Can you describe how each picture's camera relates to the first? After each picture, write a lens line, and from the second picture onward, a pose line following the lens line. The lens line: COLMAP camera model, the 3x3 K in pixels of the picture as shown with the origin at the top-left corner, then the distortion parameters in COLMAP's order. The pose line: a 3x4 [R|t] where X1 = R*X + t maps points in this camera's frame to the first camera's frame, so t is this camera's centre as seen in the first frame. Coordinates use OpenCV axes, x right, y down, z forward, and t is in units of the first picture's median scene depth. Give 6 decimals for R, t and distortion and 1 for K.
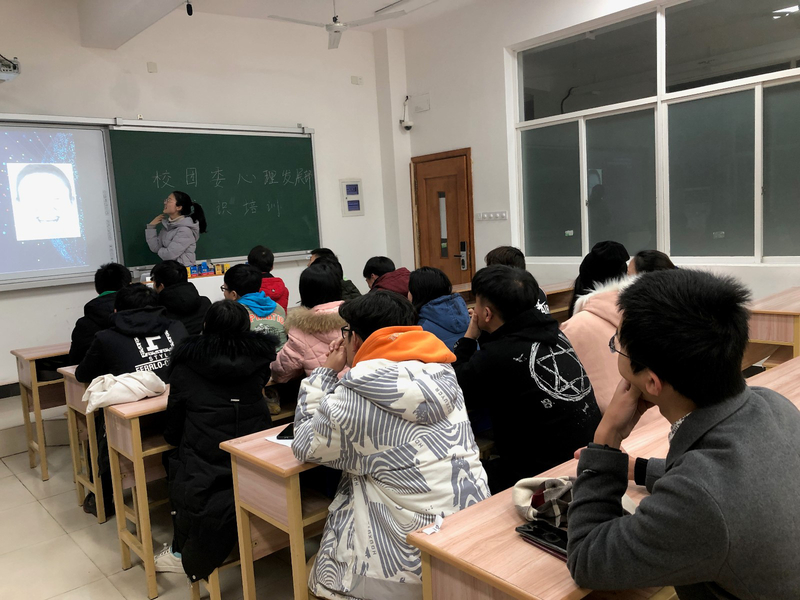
lens RADIAL K [[655.6, 0, 401.6], [0, 655.6, 300.8], [0, 0, 1]] dist [0.007103, -0.023128]
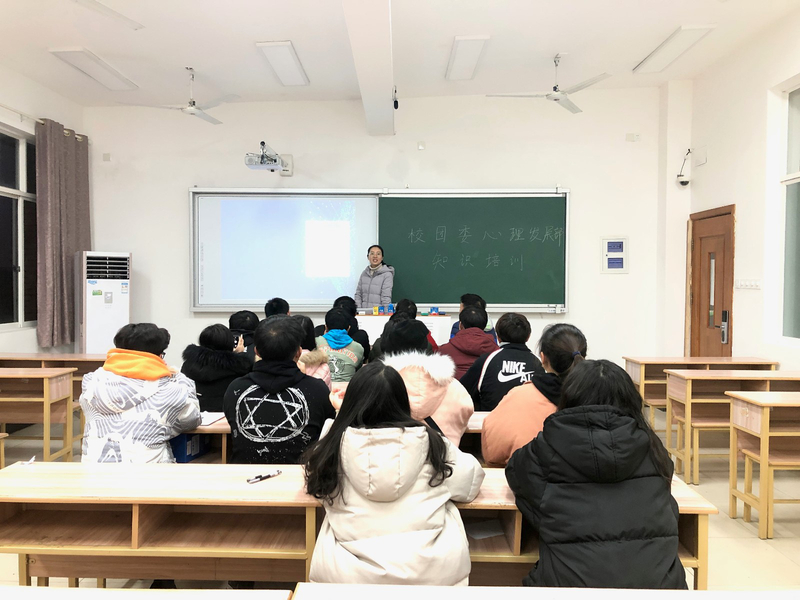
lens RADIAL K [[655.6, 0, 400.2], [0, 655.6, 298.8], [0, 0, 1]] dist [0.007103, -0.023128]
pose [[0.733377, 0.085732, -0.674395, 0.384315], [-0.132545, 0.991011, -0.018156, -0.035006], [0.666776, 0.102702, 0.738148, 0.074580]]
